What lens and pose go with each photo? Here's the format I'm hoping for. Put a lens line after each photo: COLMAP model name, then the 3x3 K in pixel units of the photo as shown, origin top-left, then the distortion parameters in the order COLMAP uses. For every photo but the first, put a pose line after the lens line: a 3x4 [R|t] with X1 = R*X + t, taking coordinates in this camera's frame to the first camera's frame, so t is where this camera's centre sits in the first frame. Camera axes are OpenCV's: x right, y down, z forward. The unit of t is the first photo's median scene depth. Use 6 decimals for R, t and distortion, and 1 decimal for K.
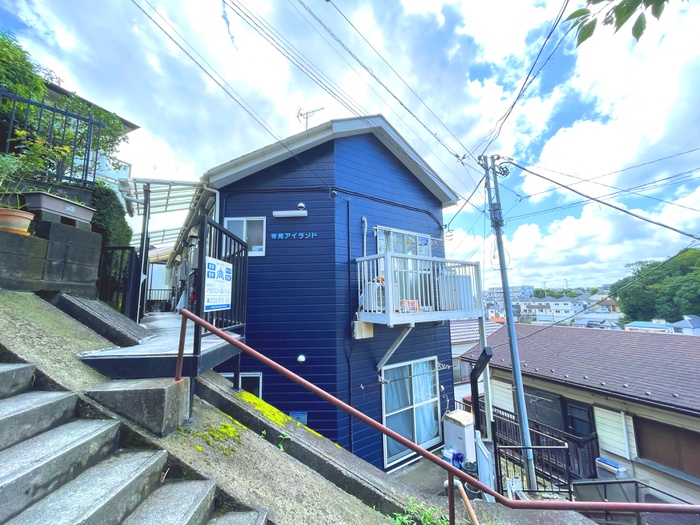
lens RADIAL K [[280.7, 0, 350.0], [0, 280.7, 262.5], [0, 0, 1]] dist [0.001095, 0.000123]
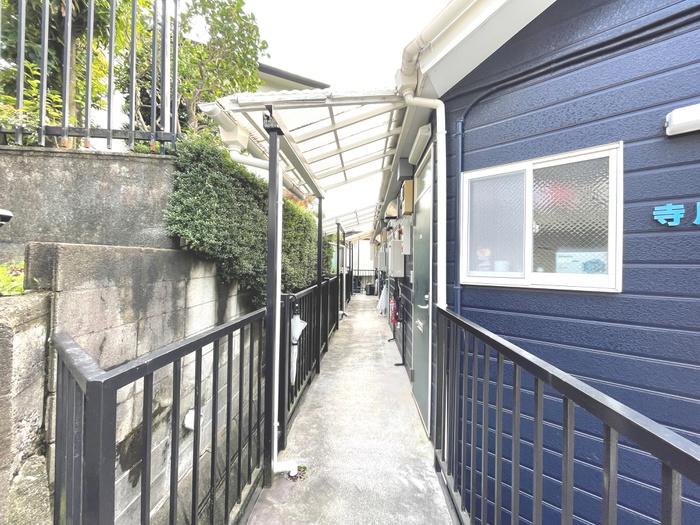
lens RADIAL K [[280.7, 0, 350.0], [0, 280.7, 262.5], [0, 0, 1]] dist [0.001095, 0.000123]
pose [[0.784389, 0.022932, -0.619845, -0.329190], [0.058888, 0.992049, 0.111223, -0.093016], [0.617467, -0.123743, 0.776802, 0.609947]]
